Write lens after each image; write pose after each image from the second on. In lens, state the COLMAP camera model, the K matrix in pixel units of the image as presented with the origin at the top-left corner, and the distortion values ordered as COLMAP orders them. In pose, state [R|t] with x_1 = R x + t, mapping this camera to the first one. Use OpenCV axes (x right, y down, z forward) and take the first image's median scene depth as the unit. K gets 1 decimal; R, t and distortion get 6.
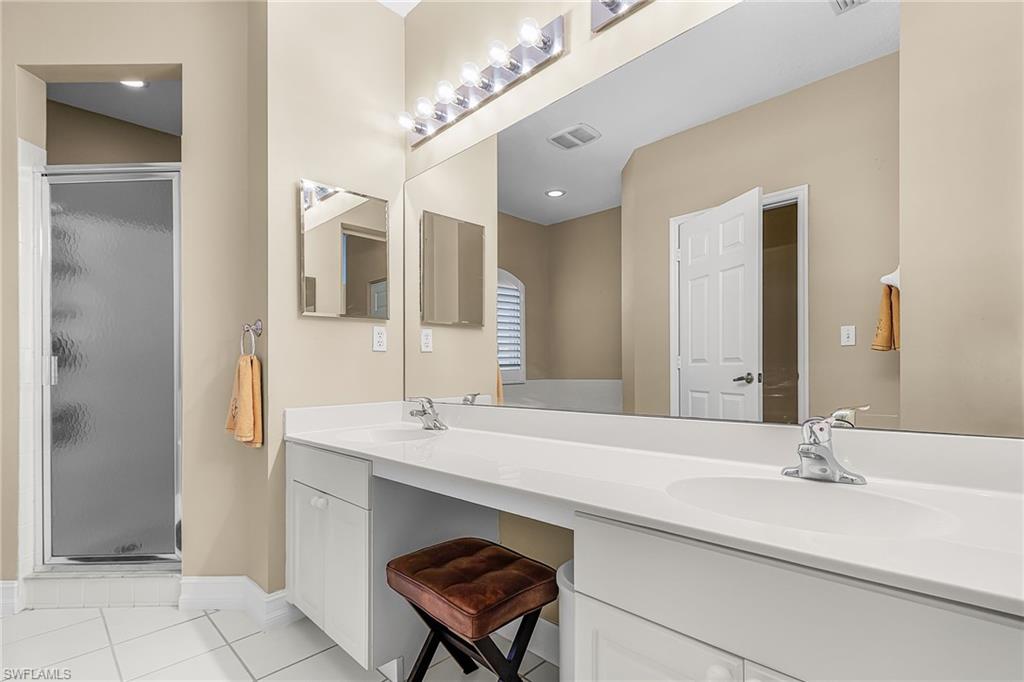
lens RADIAL K [[475.7, 0, 505.5], [0, 475.7, 368.9], [0, 0, 1]] dist [-0.001305, -0.000493]
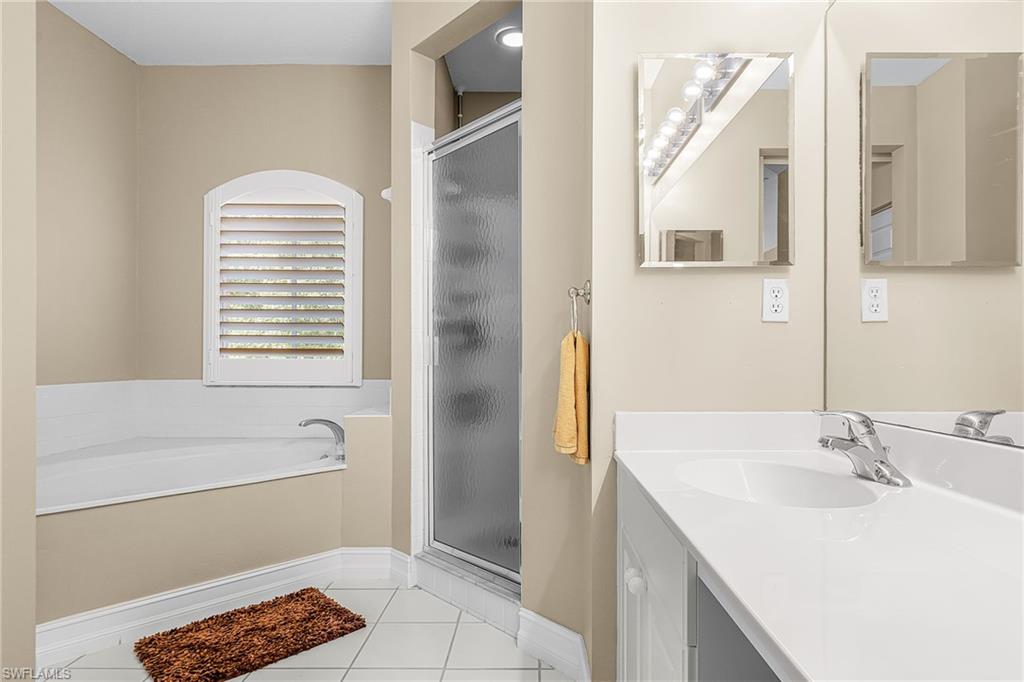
lens RADIAL K [[580.0, 0, 509.8], [0, 580.0, 346.4], [0, 0, 1]] dist [0.000082, -0.000240]
pose [[0.714355, 0.004153, -0.699771, -0.005238], [-0.011934, 0.999909, -0.006248, 0.000318], [0.699682, 0.012814, 0.714340, 0.282469]]
